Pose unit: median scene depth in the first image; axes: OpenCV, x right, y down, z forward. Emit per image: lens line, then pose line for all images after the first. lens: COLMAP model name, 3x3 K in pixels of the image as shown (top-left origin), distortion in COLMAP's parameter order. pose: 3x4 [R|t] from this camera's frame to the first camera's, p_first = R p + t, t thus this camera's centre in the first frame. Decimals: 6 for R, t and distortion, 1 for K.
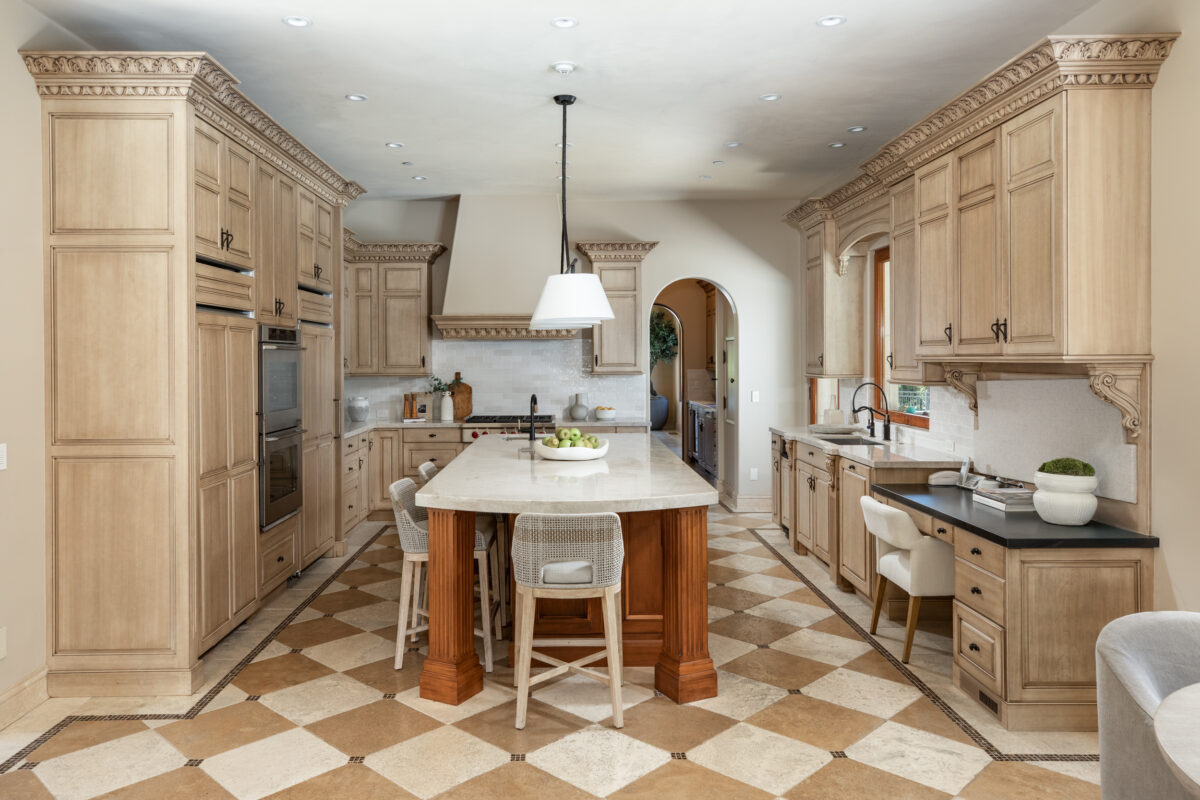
lens RADIAL K [[852.7, 0, 576.0], [0, 852.7, 359.9], [0, 0, 1]] dist [-0.001800, -0.000042]
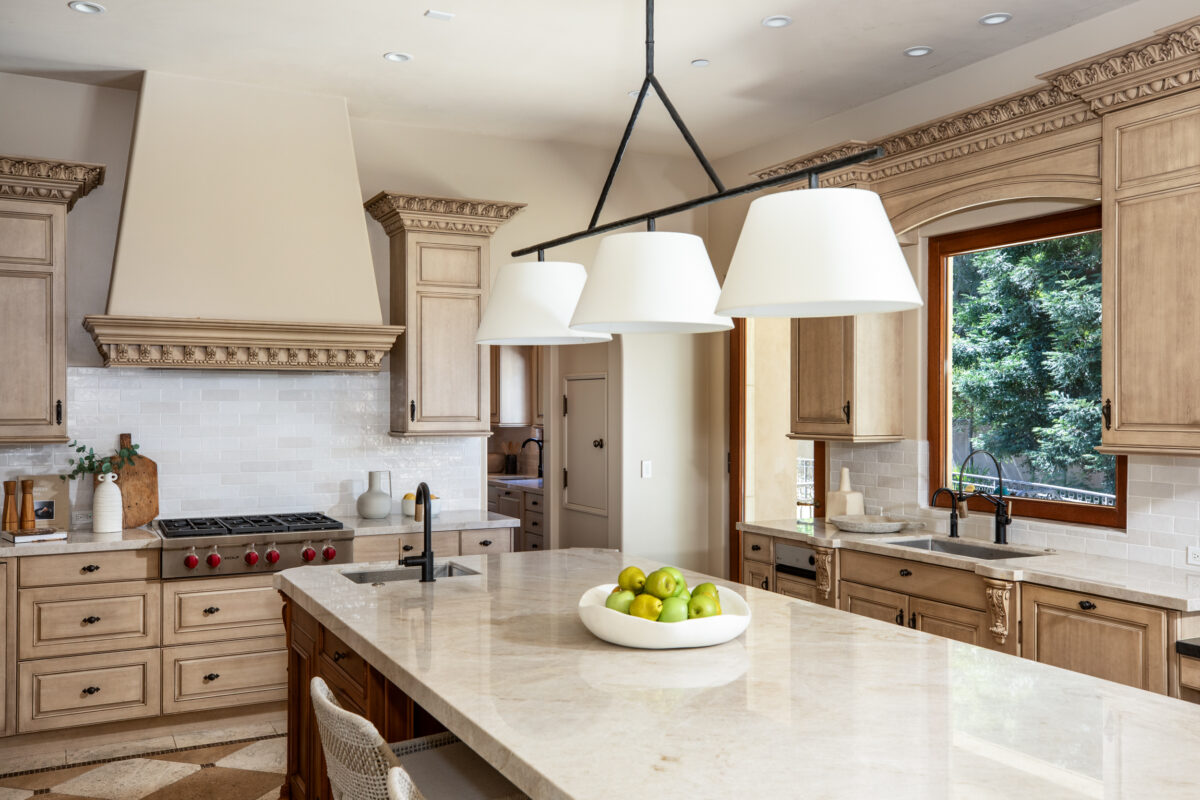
lens RADIAL K [[1062.5, 0, 599.7], [0, 1062.5, 404.4], [0, 0, 1]] dist [0.038433, 0.011880]
pose [[0.897900, 0.004951, 0.440172, -0.171127], [-0.004191, 0.999988, -0.002698, -0.001911], [-0.440180, 0.000578, 0.897910, 0.327903]]
